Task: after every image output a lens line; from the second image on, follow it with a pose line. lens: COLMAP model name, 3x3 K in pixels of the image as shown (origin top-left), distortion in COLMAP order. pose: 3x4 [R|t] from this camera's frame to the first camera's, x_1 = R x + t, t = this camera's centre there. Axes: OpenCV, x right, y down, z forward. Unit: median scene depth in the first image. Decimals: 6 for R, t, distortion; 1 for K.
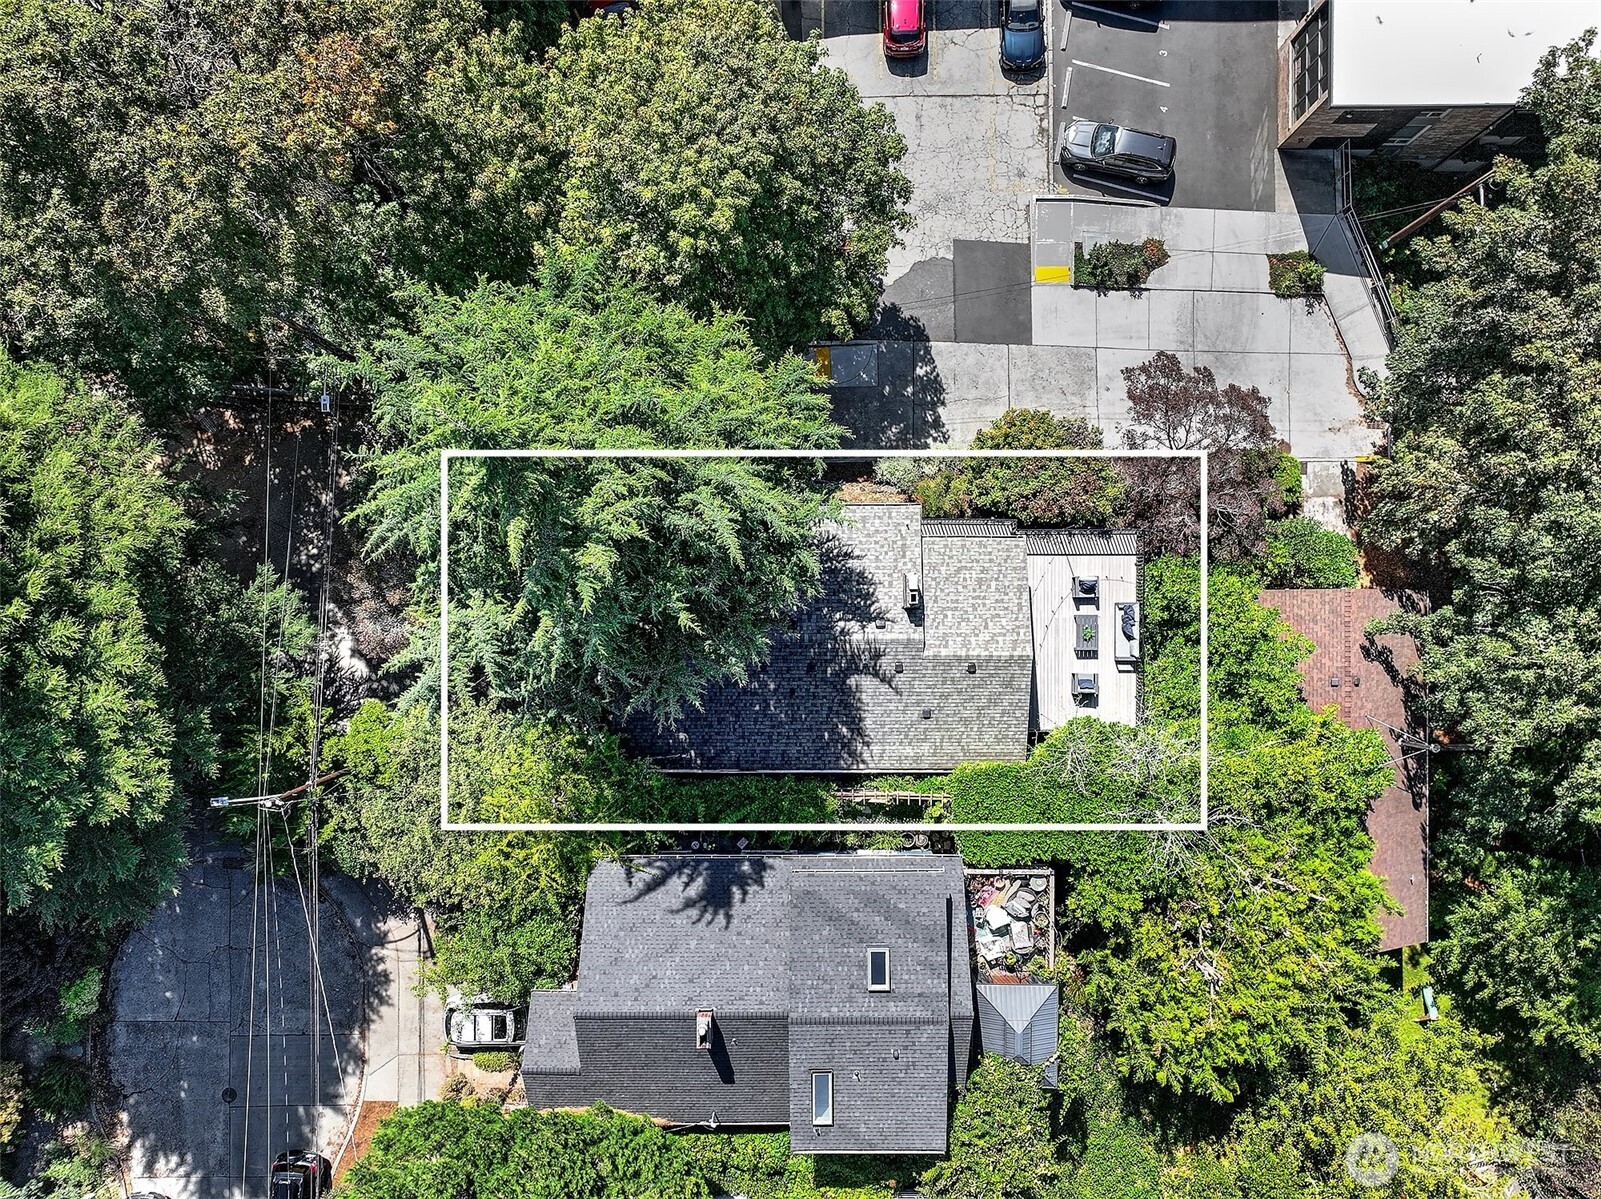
lens RADIAL K [[1117.9, 0, 780.8], [0, 1117.9, 657.9], [0, 0, 1]] dist [-0.009453, -0.001270]
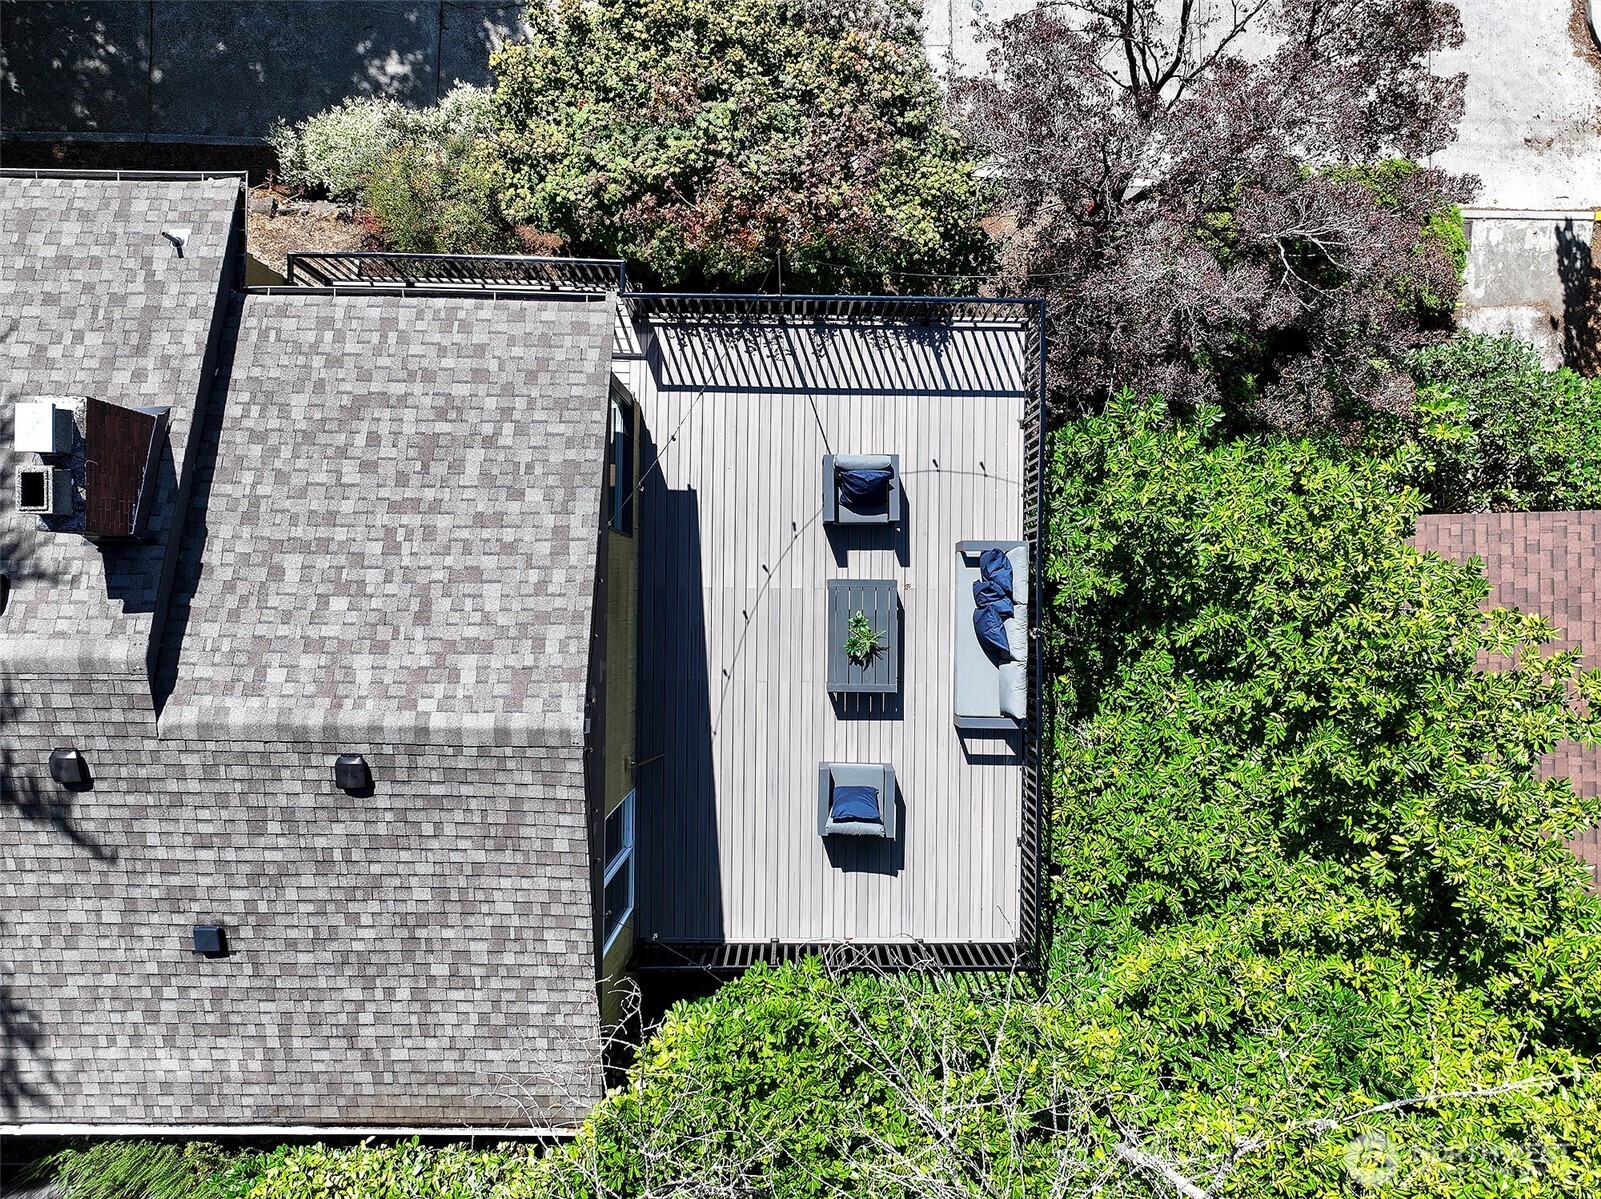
lens RADIAL K [[1117.9, 0, 800.3], [0, 1117.9, 595.6], [0, 0, 1]] dist [-0.009453, -0.001270]
pose [[0.999572, 0.013021, 0.026214, 0.248256], [-0.012091, 0.999303, -0.035308, -0.022790], [-0.026656, 0.034976, 0.999033, 0.689385]]
